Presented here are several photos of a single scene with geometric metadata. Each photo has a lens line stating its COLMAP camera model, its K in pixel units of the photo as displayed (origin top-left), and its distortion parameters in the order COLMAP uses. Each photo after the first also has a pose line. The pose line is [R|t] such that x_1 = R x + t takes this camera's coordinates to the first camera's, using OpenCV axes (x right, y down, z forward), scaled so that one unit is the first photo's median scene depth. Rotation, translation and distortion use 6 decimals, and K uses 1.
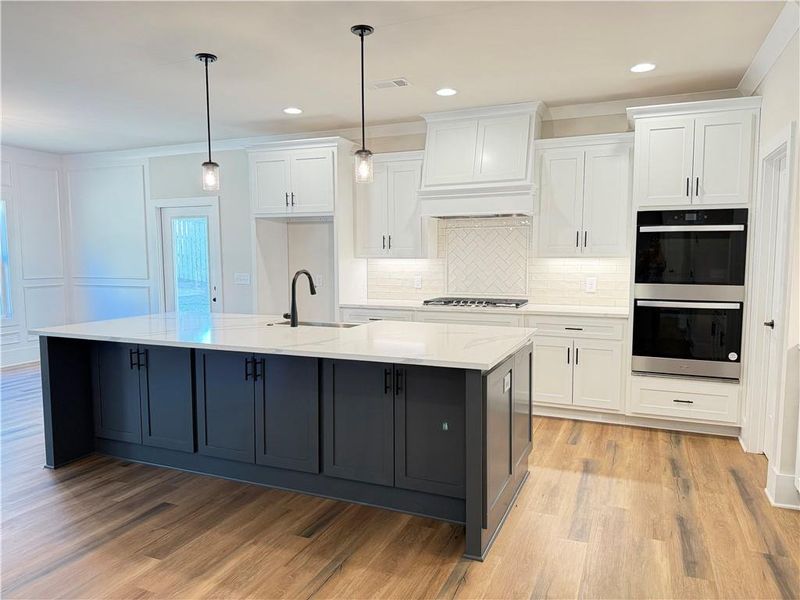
lens RADIAL K [[565.6, 0, 401.6], [0, 565.6, 302.2], [0, 0, 1]] dist [0.026881, -0.039571]
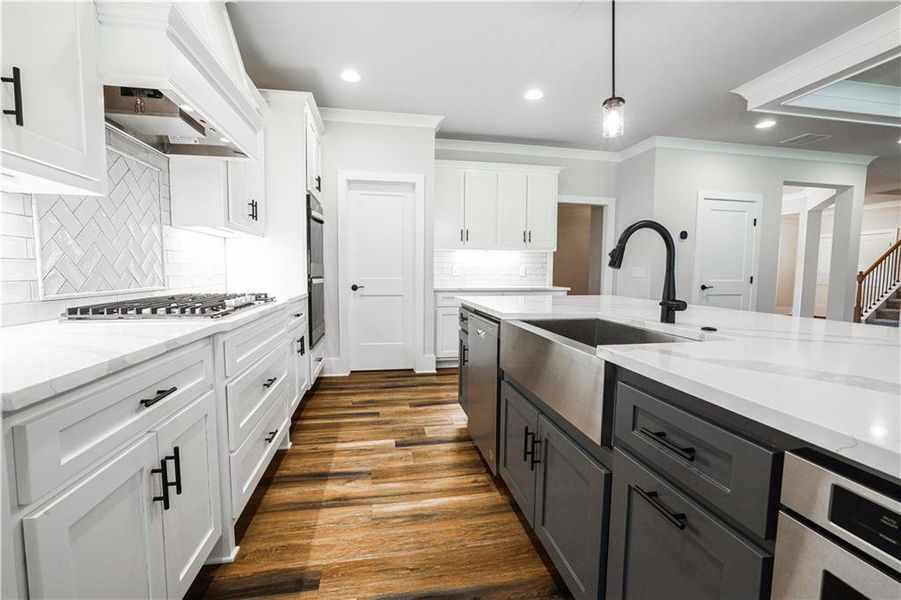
lens RADIAL K [[384.6, 0, 450.5], [0, 384.6, 300.0], [0, 0, 1]] dist [-0.047351, 0.015173]
pose [[-0.550106, -0.066670, 0.832429, -0.353283], [0.064911, 0.990379, 0.122216, -0.036738], [-0.832568, 0.121266, -0.540485, 1.260838]]
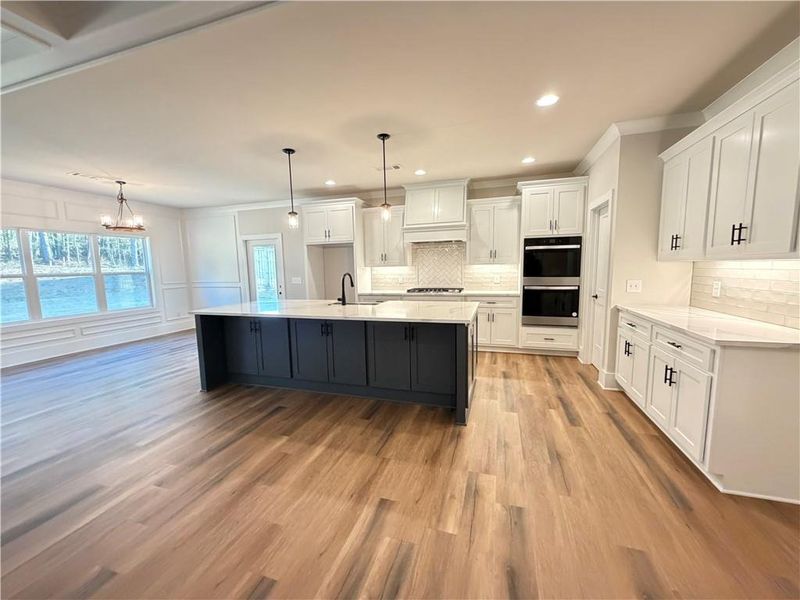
lens RADIAL K [[319.0, 0, 399.6], [0, 319.0, 302.6], [0, 0, 1]] dist [-0.000798, 0.000167]
pose [[0.995204, -0.028778, 0.093495, -0.101222], [0.026211, 0.999248, 0.028565, 0.010192], [-0.094246, -0.025977, 0.995210, -0.007728]]
